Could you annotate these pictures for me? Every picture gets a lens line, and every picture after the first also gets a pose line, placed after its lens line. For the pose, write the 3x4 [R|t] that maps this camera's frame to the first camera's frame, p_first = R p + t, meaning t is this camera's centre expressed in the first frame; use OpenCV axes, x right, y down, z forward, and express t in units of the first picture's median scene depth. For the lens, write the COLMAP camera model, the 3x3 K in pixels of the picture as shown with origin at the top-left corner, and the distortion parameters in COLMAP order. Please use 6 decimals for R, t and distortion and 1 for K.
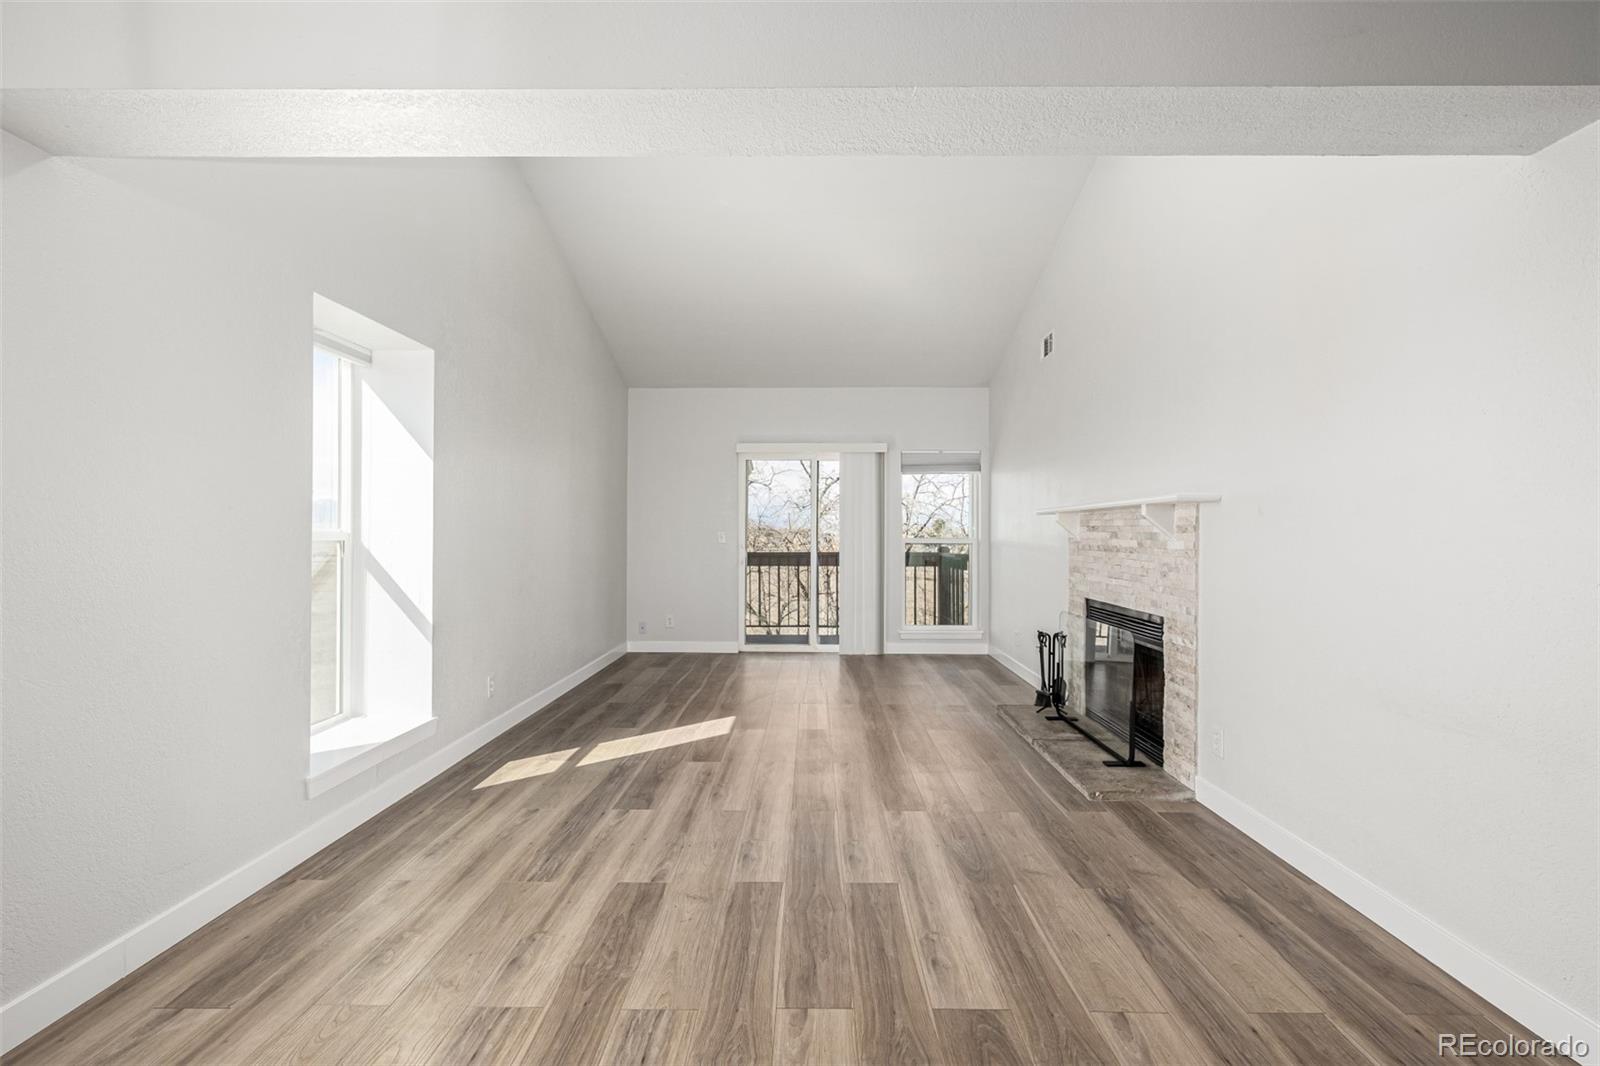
lens RADIAL K [[676.7, 0, 809.5], [0, 676.7, 531.3], [0, 0, 1]] dist [-0.002661, 0.000087]
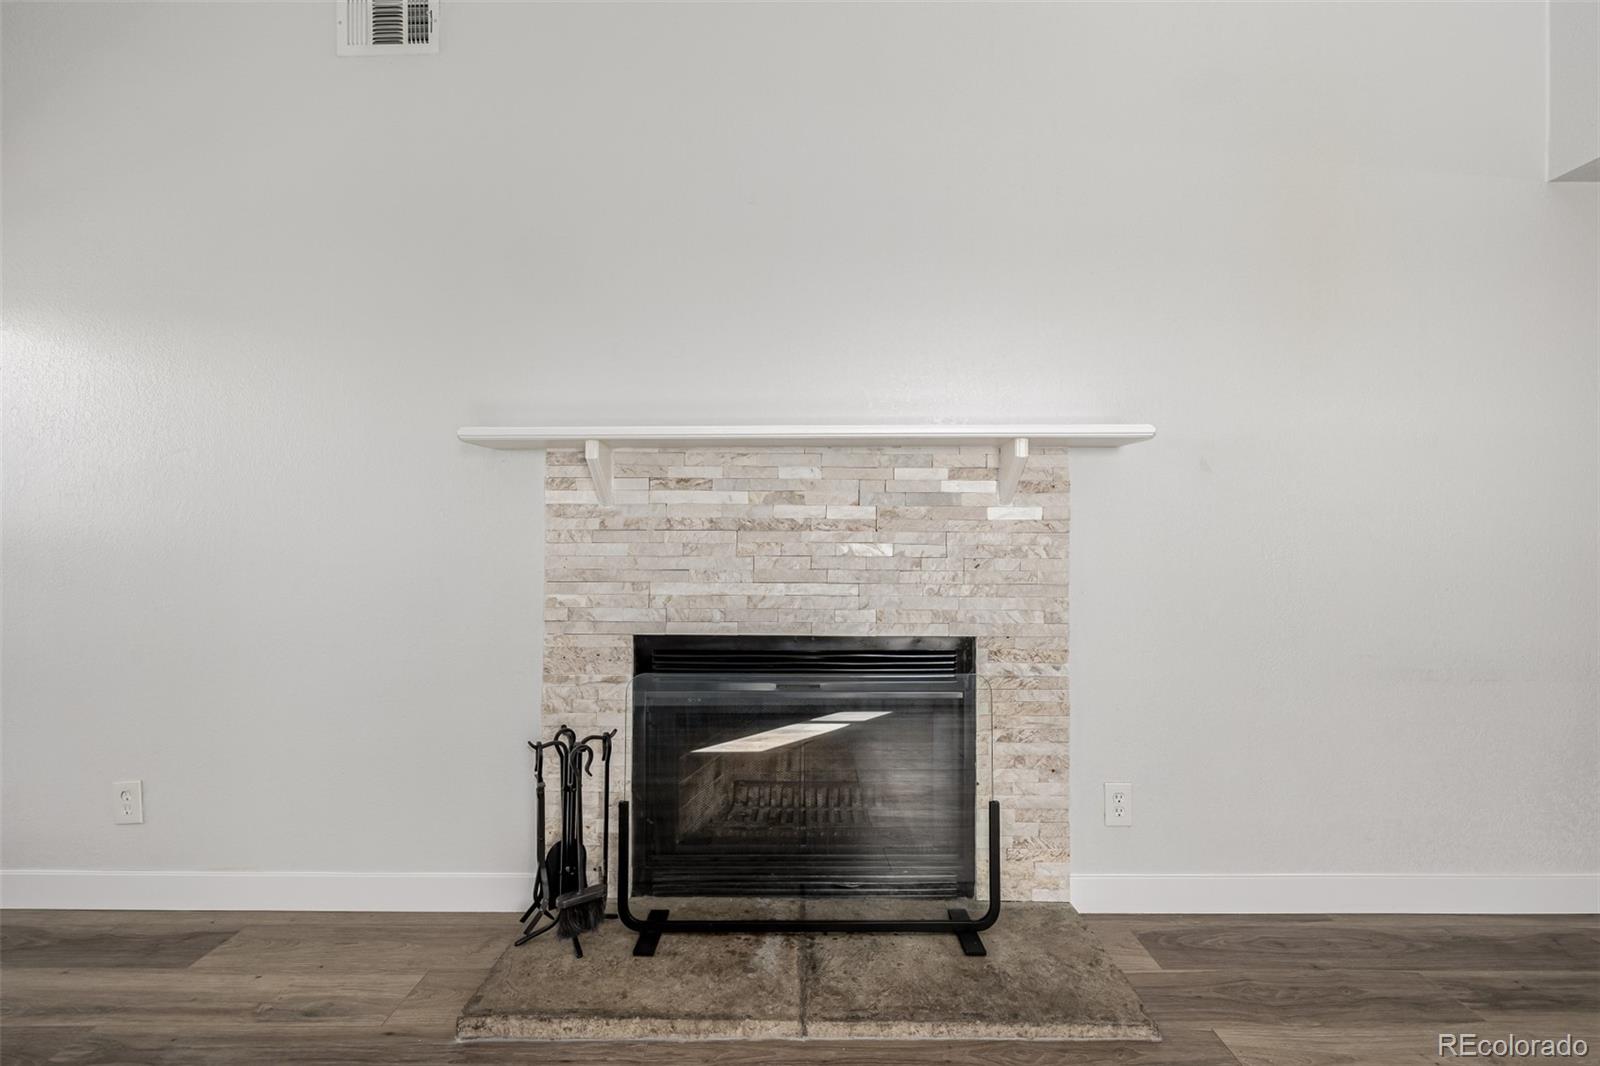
lens RADIAL K [[680.8, 0, 801.4], [0, 680.8, 521.8], [0, 0, 1]] dist [0.002070, -0.000374]
pose [[-0.003269, 0.015001, 0.999882, -0.067871], [-0.005161, 0.999874, -0.015018, 0.037232], [-0.999981, -0.005209, -0.003192, 1.169389]]
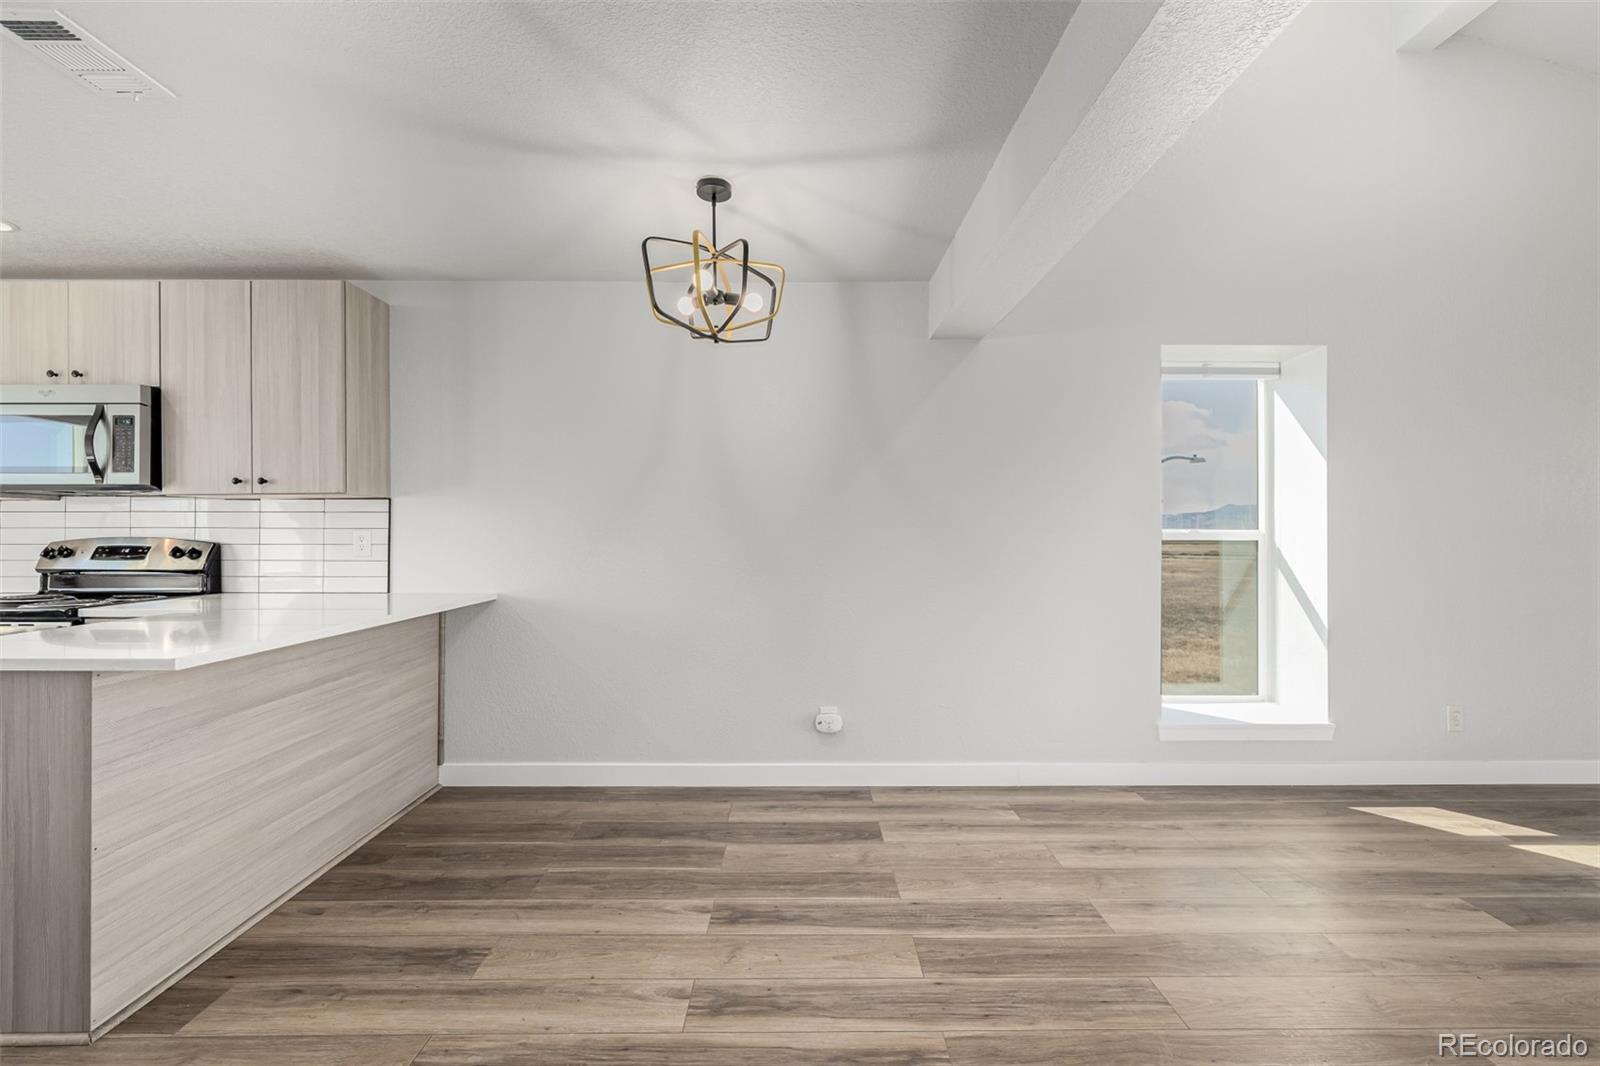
lens RADIAL K [[676.7, 0, 797.4], [0, 676.7, 533.2], [0, 0, 1]] dist [0.000807, 0.000013]
pose [[0.009228, 0.000530, -0.999957, 0.414435], [0.006148, 0.999981, 0.000587, -0.003393], [0.999939, -0.006153, 0.009225, 0.225064]]
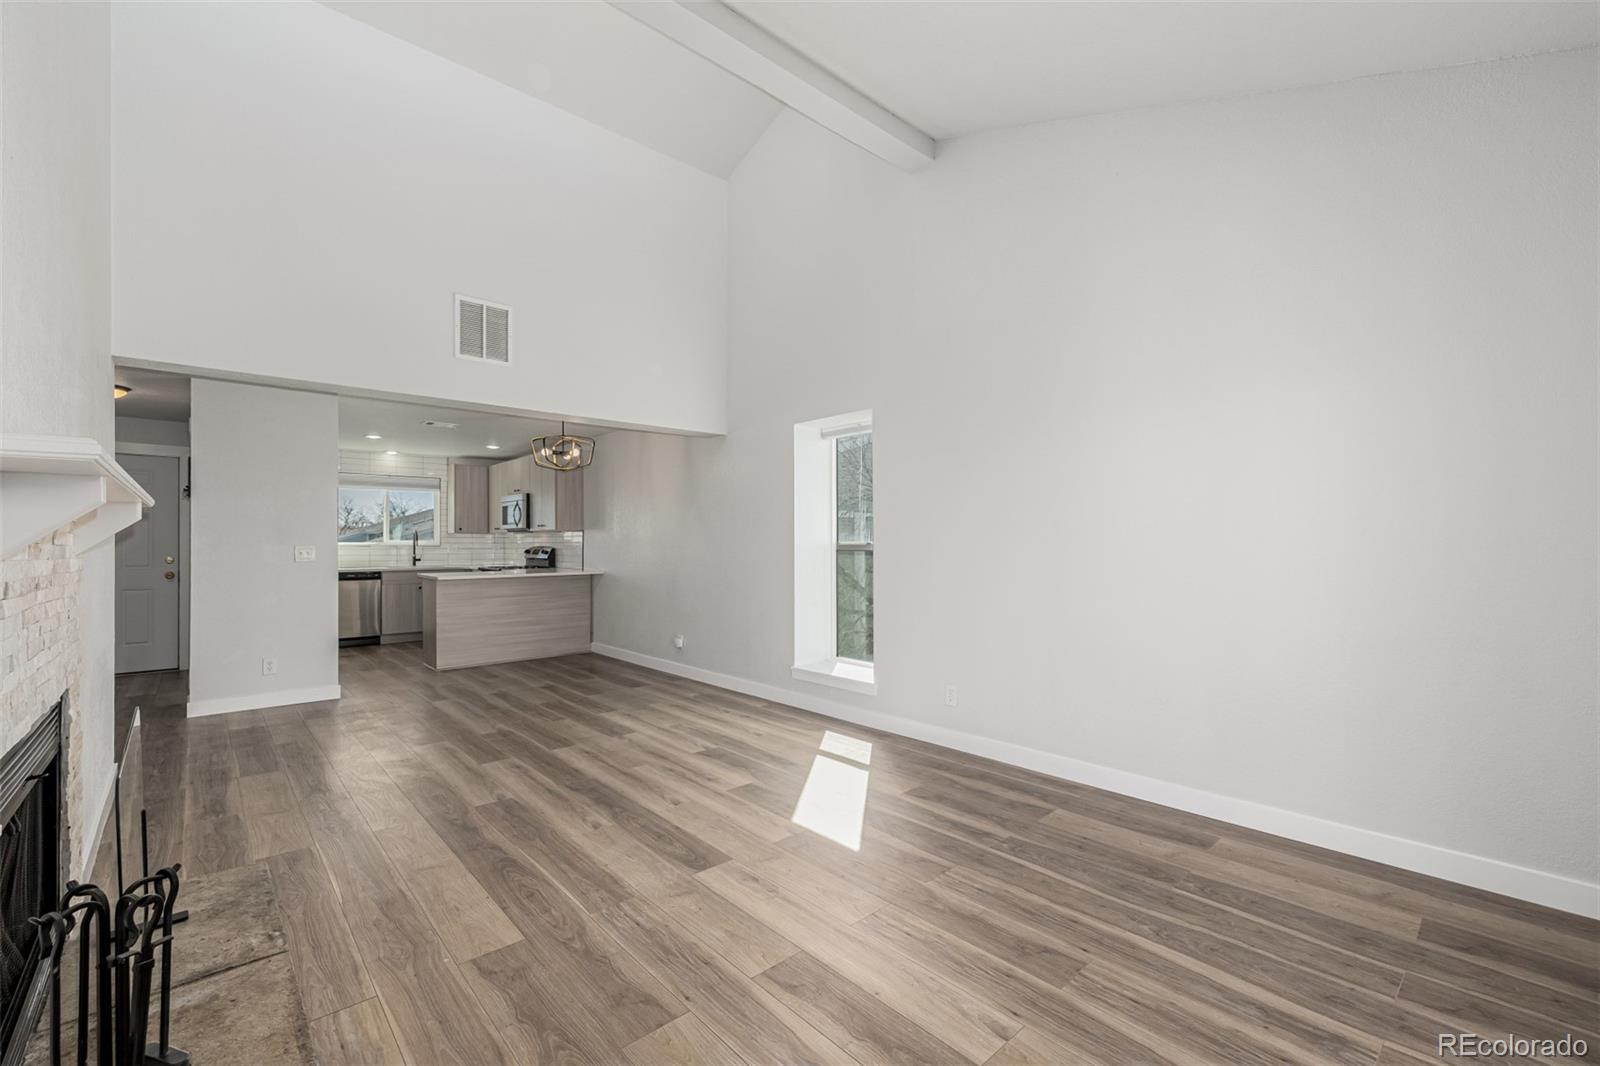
lens RADIAL K [[675.9, 0, 802.5], [0, 675.9, 543.2], [0, 0, 1]] dist [0.002813, 0.000210]
pose [[-0.740088, -0.000970, -0.672510, 0.452997], [0.004247, 0.999972, -0.006116, 0.005601], [0.672497, -0.007382, -0.740063, 1.913063]]
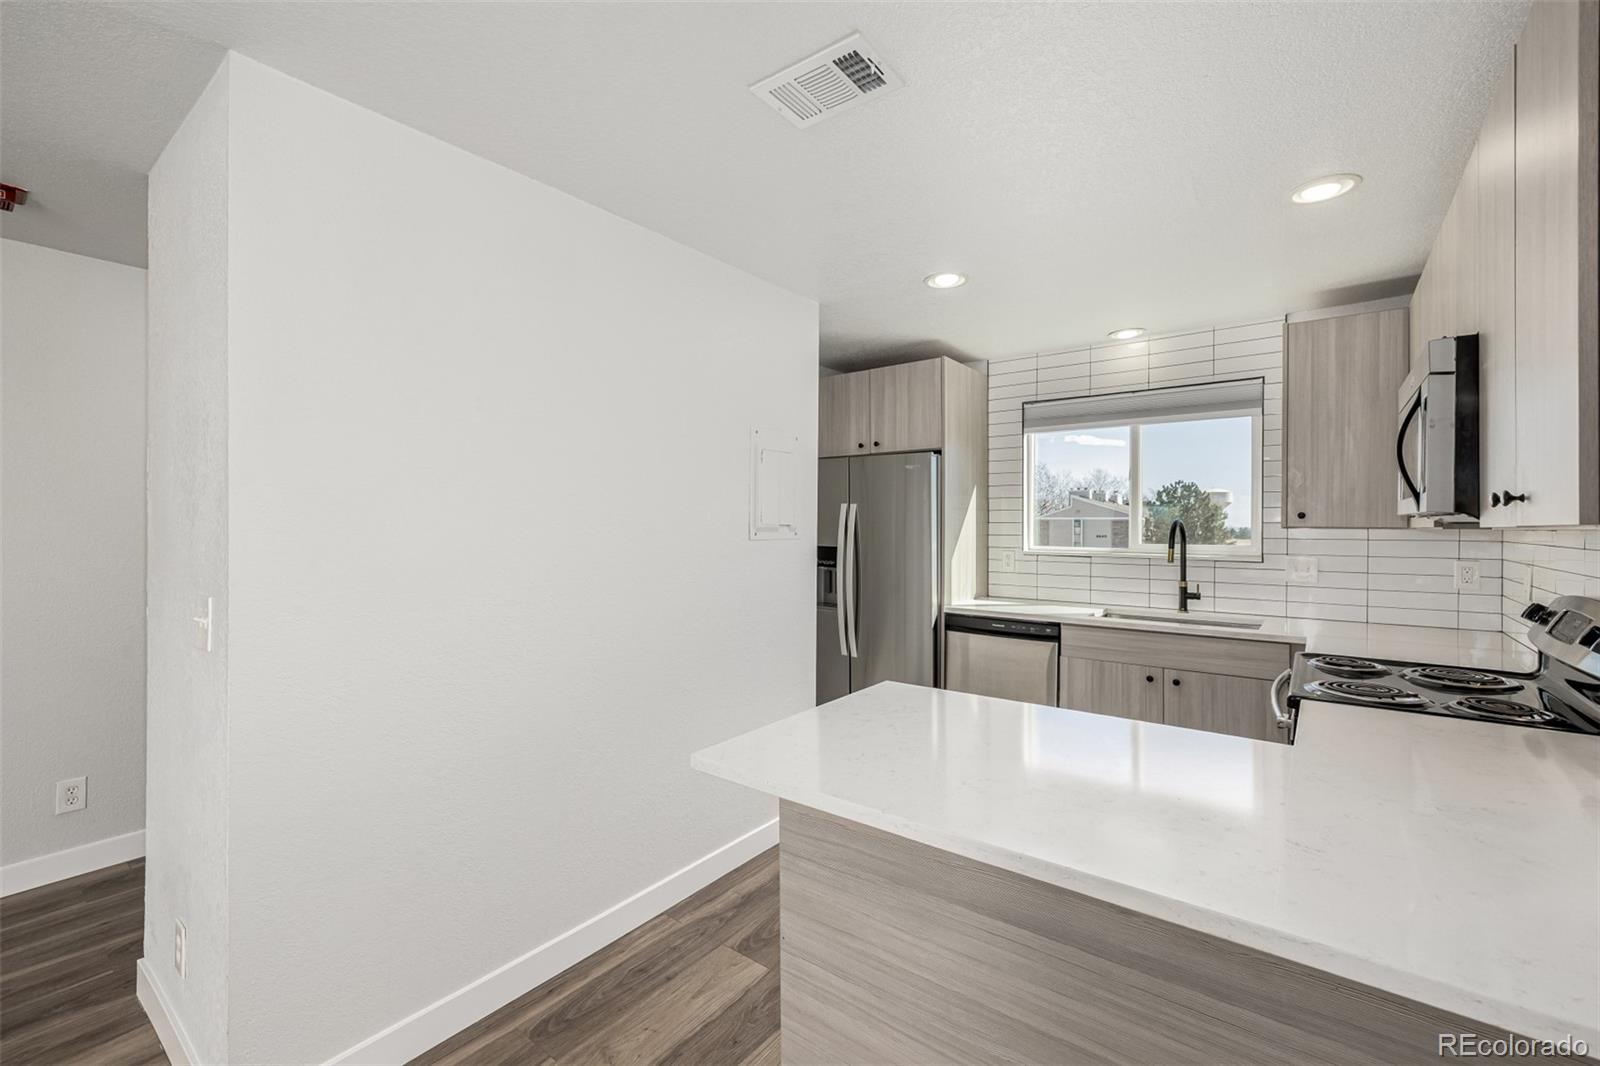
lens RADIAL K [[680.8, 0, 801.4], [0, 680.8, 521.8], [0, 0, 1]] dist [0.002070, -0.000374]
pose [[-0.799808, -0.001006, 0.600255, -0.380516], [-0.006038, 0.999961, -0.006369, -0.056459], [-0.600226, -0.008719, -0.799783, 0.080741]]
